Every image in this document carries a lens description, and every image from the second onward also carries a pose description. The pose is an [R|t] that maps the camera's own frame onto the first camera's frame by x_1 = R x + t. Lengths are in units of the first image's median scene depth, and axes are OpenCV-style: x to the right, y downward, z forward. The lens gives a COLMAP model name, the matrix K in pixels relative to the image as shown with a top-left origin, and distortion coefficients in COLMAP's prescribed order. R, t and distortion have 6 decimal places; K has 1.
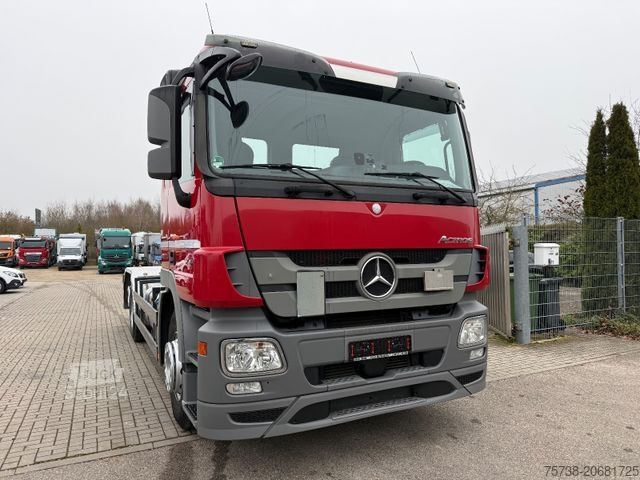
lens RADIAL K [[449.3, 0, 318.6], [0, 449.3, 239.4], [0, 0, 1]] dist [0.058265, -0.071802]
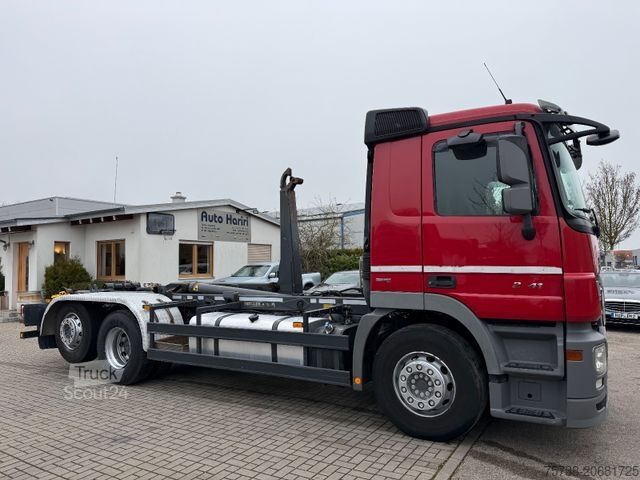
lens RADIAL K [[449.6, 0, 320.4], [0, 449.6, 239.3], [0, 0, 1]] dist [0.038133, -0.041948]
pose [[0.848297, 0.032579, 0.528518, -1.332278], [-0.010332, 0.998934, -0.044993, -0.010812], [-0.529420, 0.032707, 0.847729, 0.277121]]
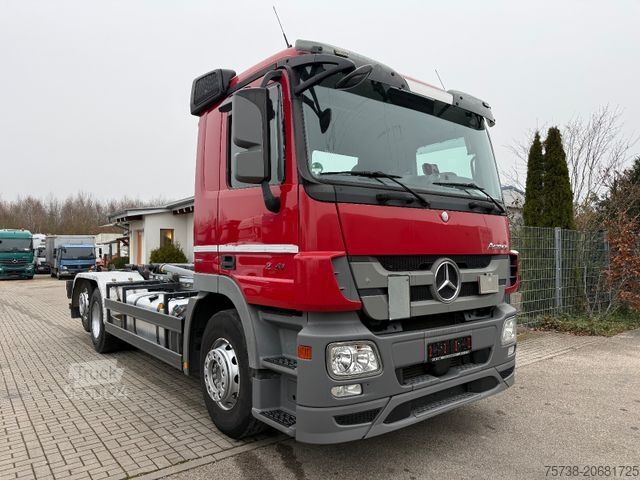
lens RADIAL K [[450.5, 0, 319.7], [0, 450.5, 241.1], [0, 0, 1]] dist [0.060124, -0.073564]
pose [[0.980182, 0.011392, 0.197773, -0.374927], [-0.009955, 0.999916, -0.008257, 0.000746], [-0.197851, 0.006124, 0.980213, 0.010263]]
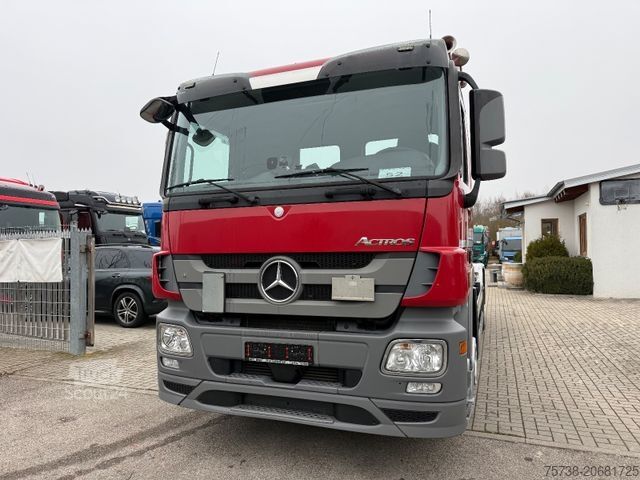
lens RADIAL K [[450.5, 0, 319.7], [0, 450.5, 241.1], [0, 0, 1]] dist [0.060124, -0.073564]
pose [[0.678840, -0.011672, -0.734194, 0.920457], [0.022714, 0.999729, 0.005108, -0.007619], [0.733935, -0.020144, 0.678921, 0.396367]]
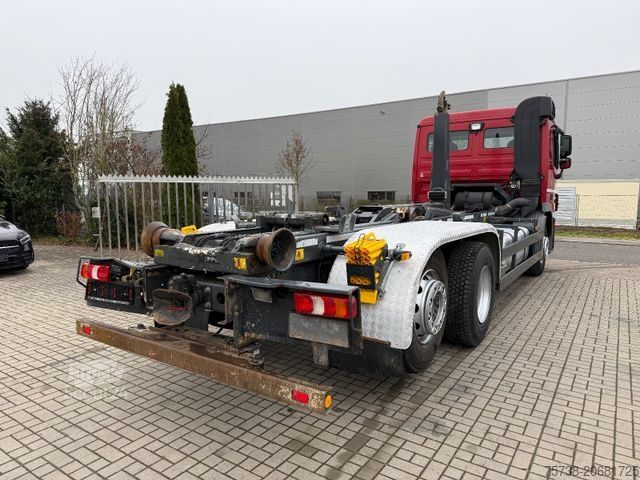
lens RADIAL K [[449.6, 0, 320.4], [0, 449.6, 239.3], [0, 0, 1]] dist [0.038133, -0.041948]
pose [[-0.498854, -0.078390, 0.863134, -1.991586], [-0.020499, 0.996690, 0.078672, 0.110432], [-0.866444, 0.021553, -0.498809, 3.639164]]
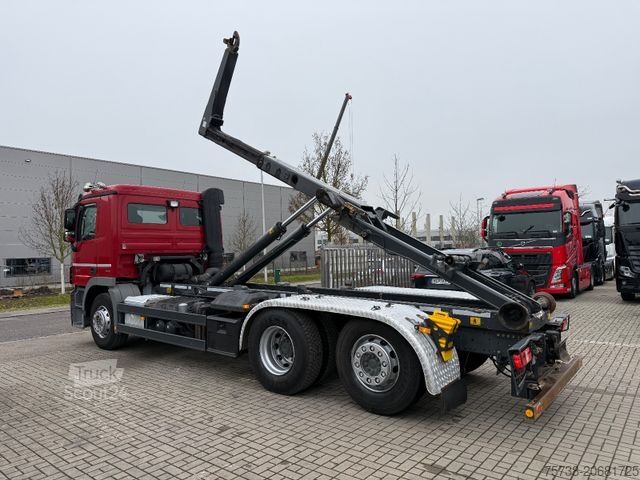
lens RADIAL K [[452.3, 0, 318.0], [0, 452.3, 241.6], [0, 0, 1]] dist [0.045601, -0.056091]
pose [[-0.909450, 0.025532, -0.415029, 0.209621], [0.048700, 0.997784, -0.045333, 0.057260], [0.412952, -0.061440, -0.908678, 4.469875]]
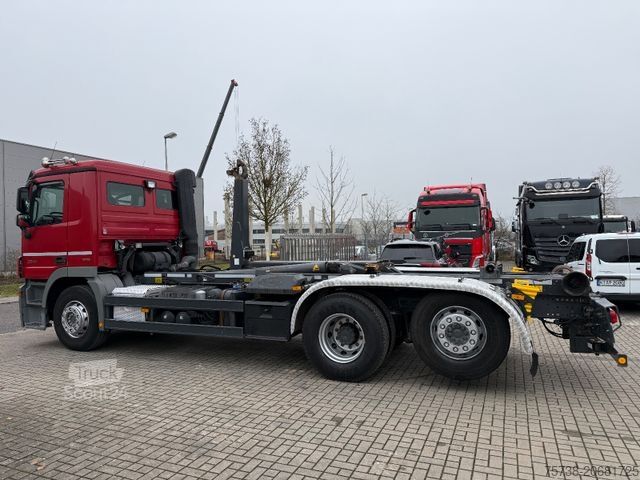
lens RADIAL K [[450.5, 0, 319.7], [0, 450.5, 241.1], [0, 0, 1]] dist [0.060124, -0.073564]
pose [[-0.755546, 0.025666, -0.654593, 0.809190], [0.045460, 0.998878, -0.013306, 0.039397], [0.653517, -0.039812, -0.755864, 4.052081]]
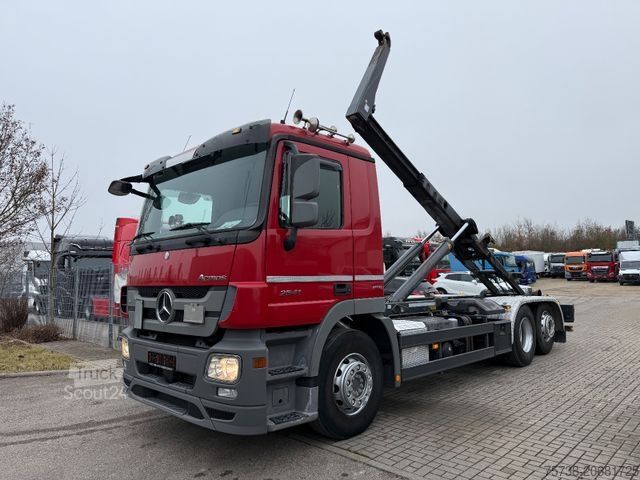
lens RADIAL K [[452.7, 0, 318.5], [0, 452.7, 239.0], [0, 0, 1]] dist [0.058648, -0.082635]
pose [[0.336397, -0.079108, -0.938392, 1.585139], [0.028942, 0.996863, -0.073662, -0.005538], [0.941275, -0.002379, 0.337632, 0.973453]]
